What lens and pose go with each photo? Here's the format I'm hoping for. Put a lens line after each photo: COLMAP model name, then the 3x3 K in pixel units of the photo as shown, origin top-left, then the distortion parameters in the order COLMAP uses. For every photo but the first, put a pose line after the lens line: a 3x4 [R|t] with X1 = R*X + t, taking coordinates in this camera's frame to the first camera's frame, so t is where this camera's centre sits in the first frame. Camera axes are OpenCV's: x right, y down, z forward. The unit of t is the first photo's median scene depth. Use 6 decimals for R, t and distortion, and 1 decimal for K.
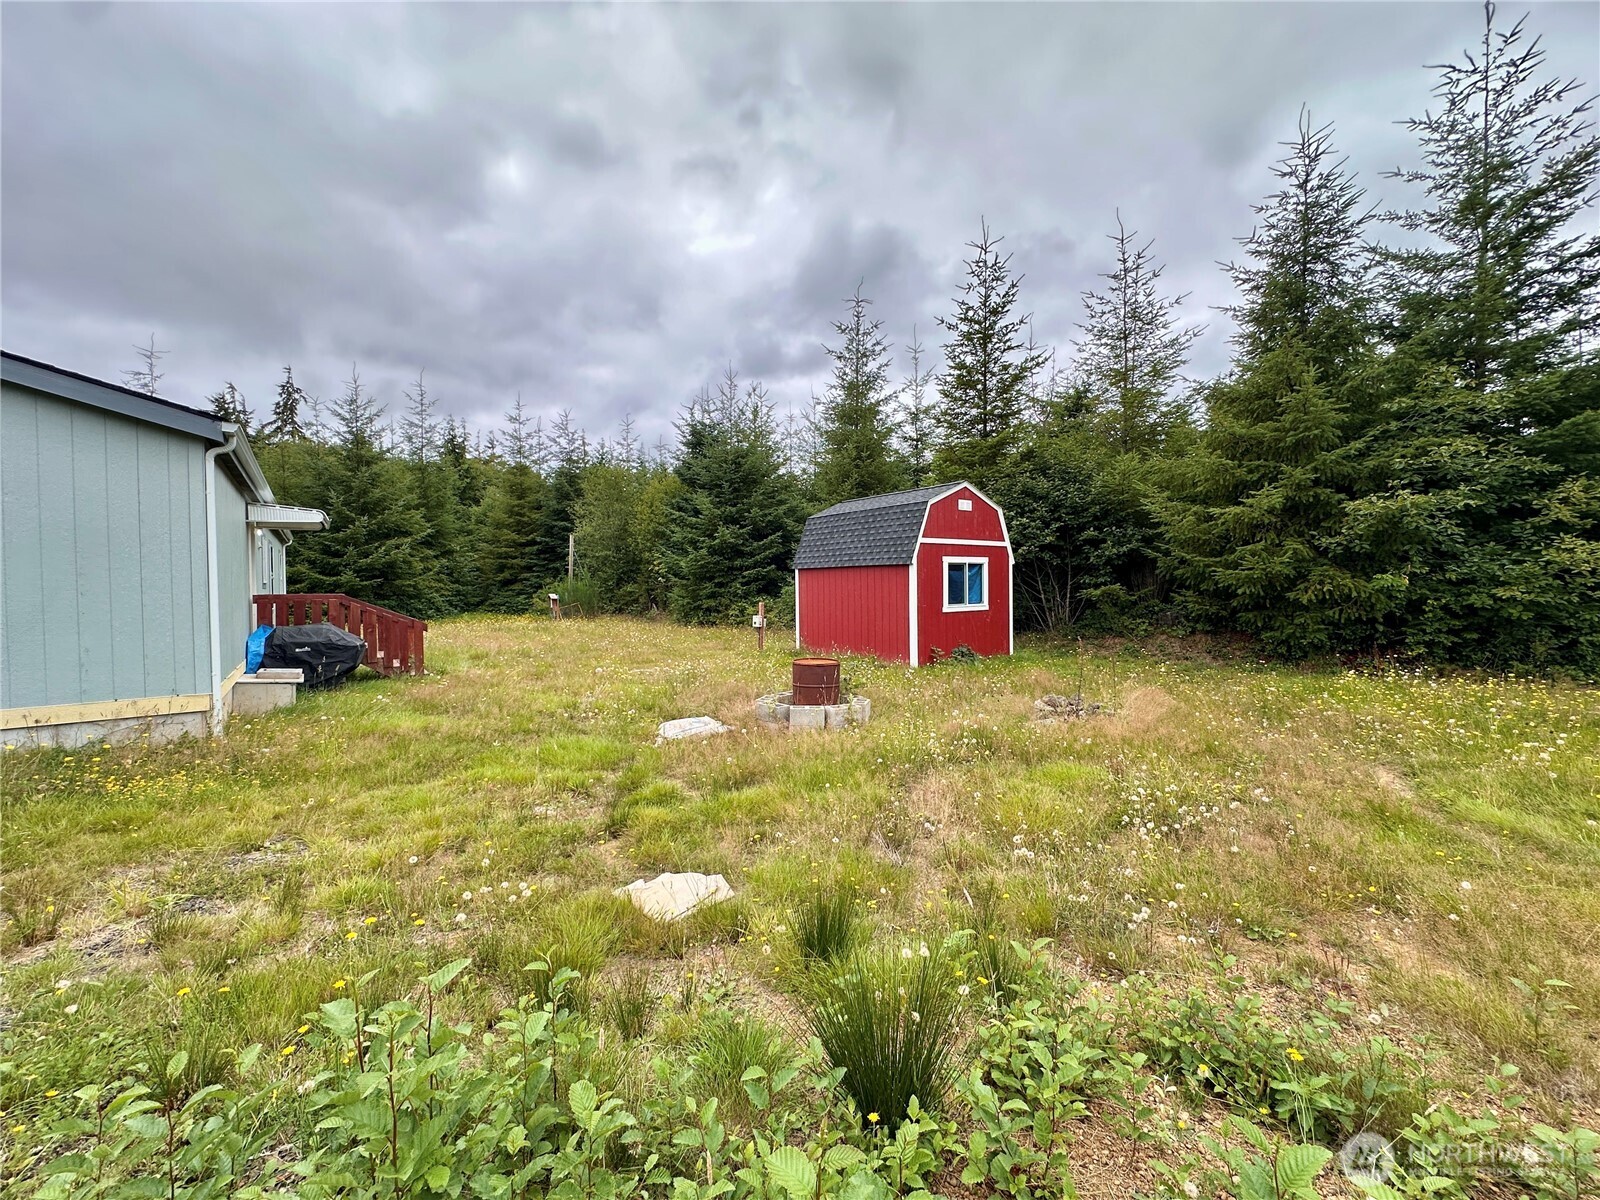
lens RADIAL K [[634.6, 0, 801.2], [0, 634.6, 596.9], [0, 0, 1]] dist [-0.005462, 0.001174]
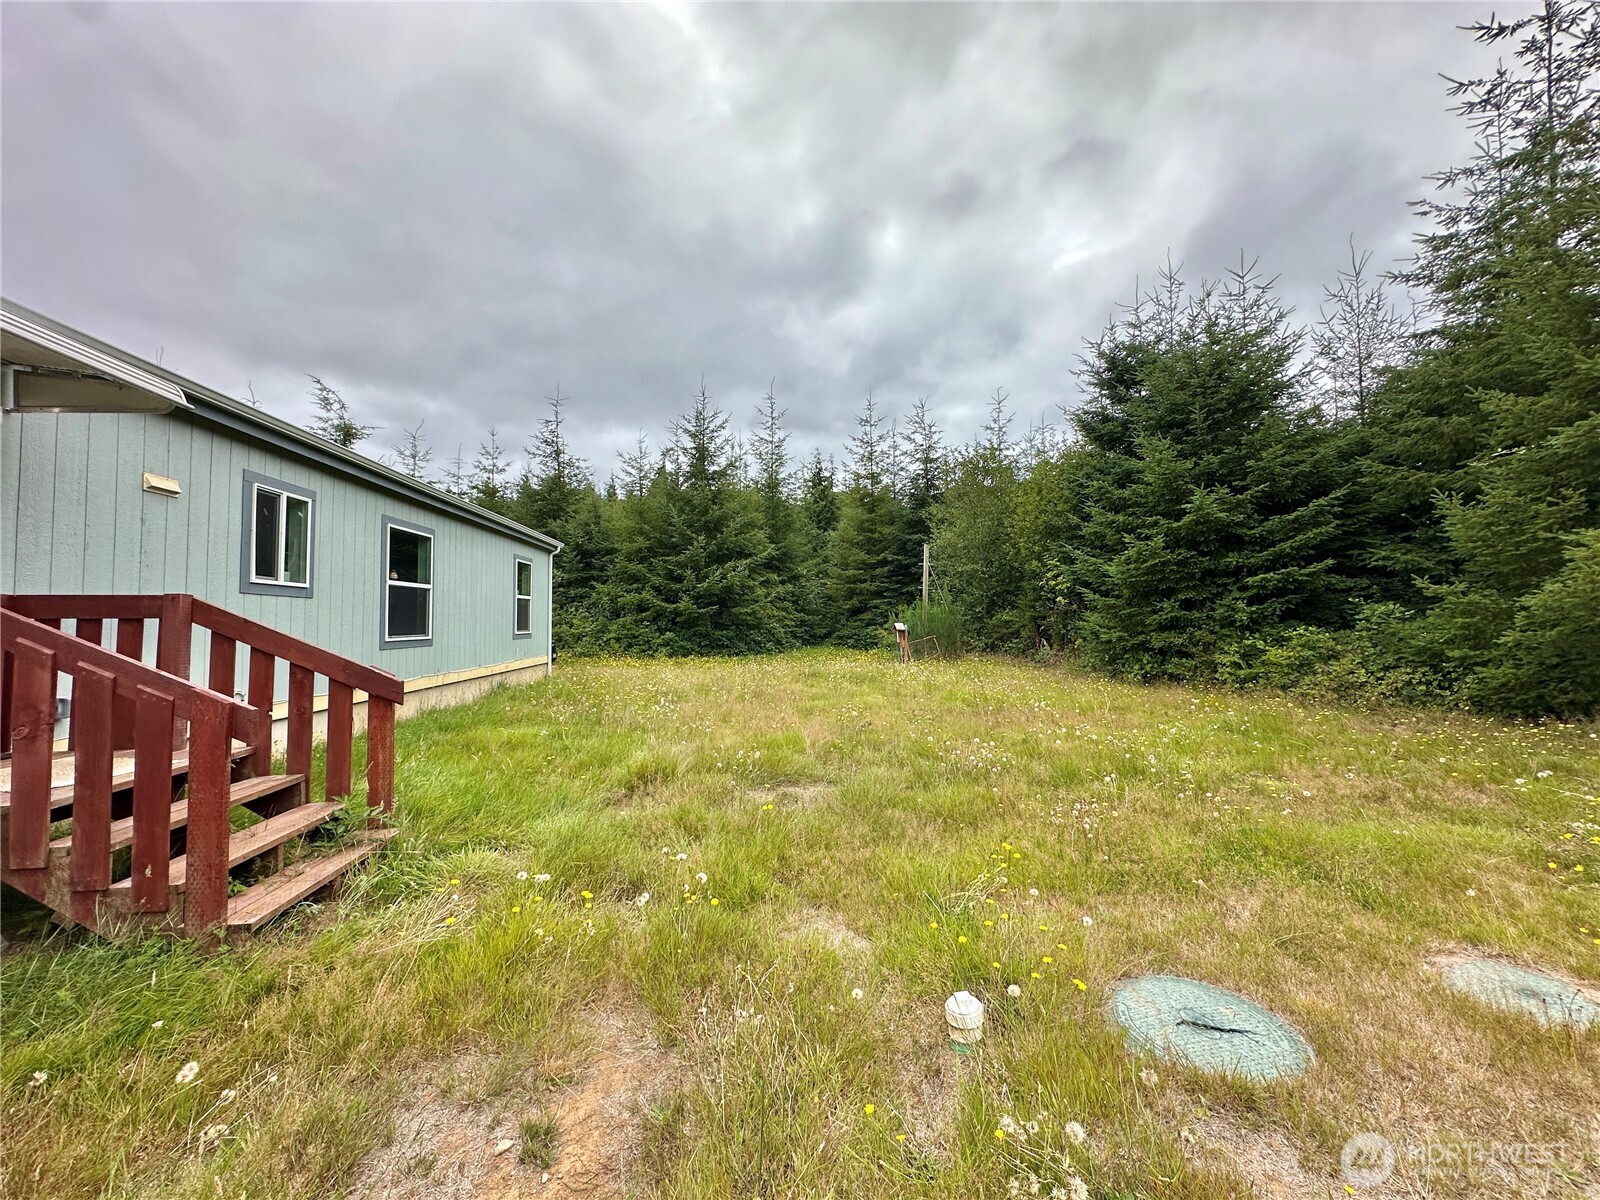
lens RADIAL K [[634.6, 0, 806.6], [0, 634.6, 598.7], [0, 0, 1]] dist [-0.005462, 0.001174]
pose [[0.852955, -0.018775, -0.521647, -0.127862], [-0.008161, 0.998751, -0.049290, 0.004656], [0.521921, 0.046299, 0.851737, 0.397338]]
